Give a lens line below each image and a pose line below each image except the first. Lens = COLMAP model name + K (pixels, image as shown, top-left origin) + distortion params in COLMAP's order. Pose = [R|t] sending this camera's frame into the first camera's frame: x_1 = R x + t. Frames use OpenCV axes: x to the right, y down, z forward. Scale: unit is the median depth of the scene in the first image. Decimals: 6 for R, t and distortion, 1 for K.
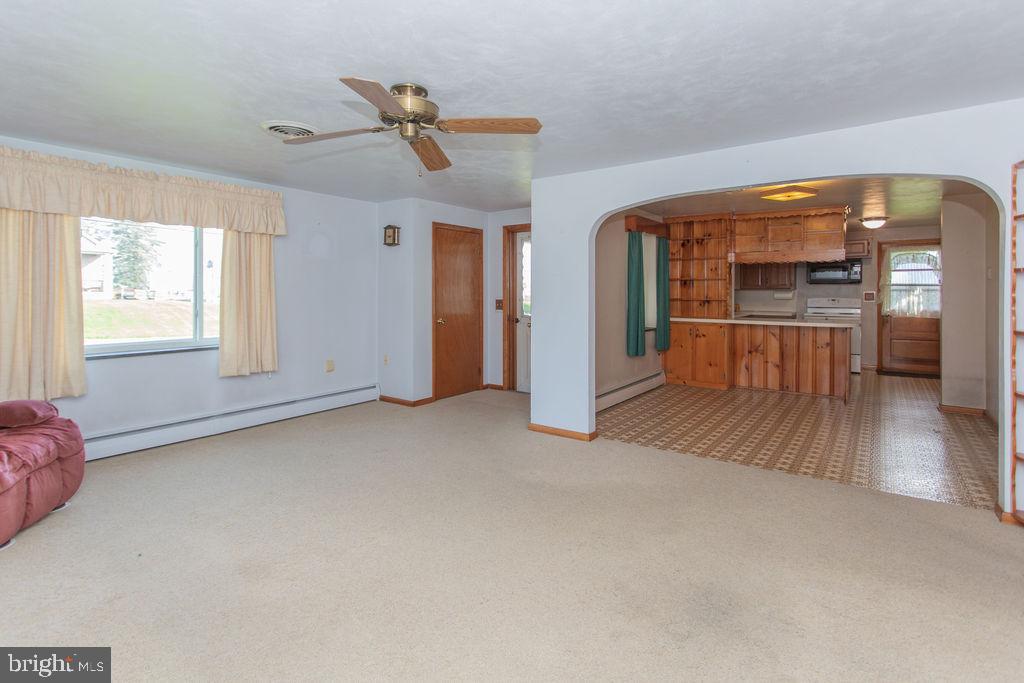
lens RADIAL K [[494.0, 0, 520.8], [0, 494.0, 291.3], [0, 0, 1]] dist [-0.001990, 0.001822]
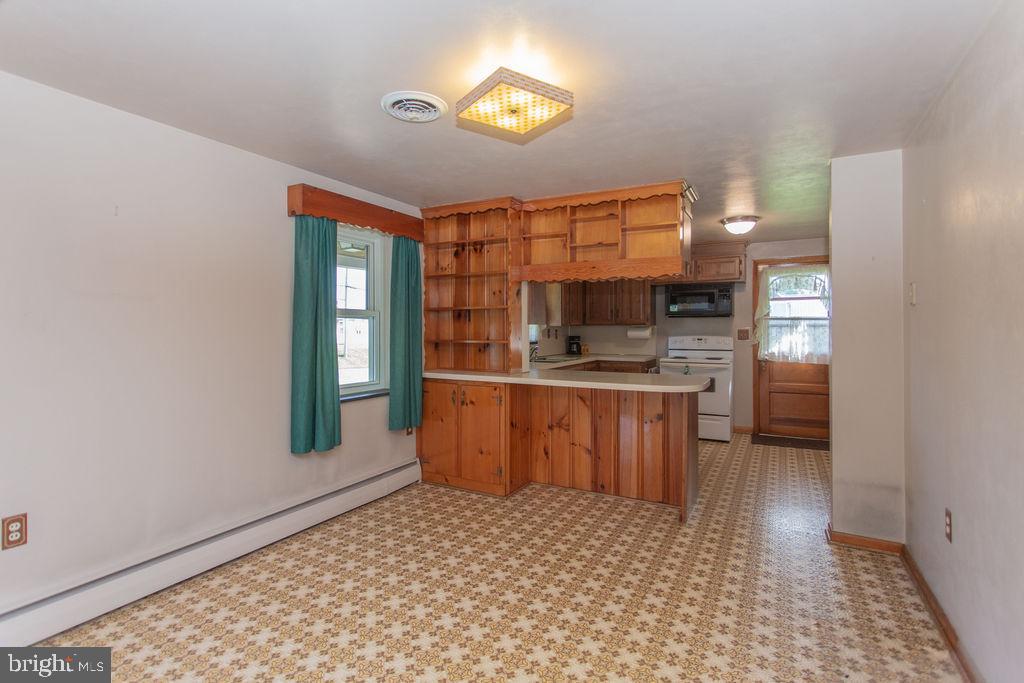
lens RADIAL K [[494.0, 0, 523.2], [0, 494.0, 327.5], [0, 0, 1]] dist [-0.001990, 0.001822]
pose [[0.988896, -0.002149, 0.148597, 0.298329], [0.002077, 0.999998, 0.000638, -0.001109], [-0.148598, -0.000323, 0.988898, 0.350682]]
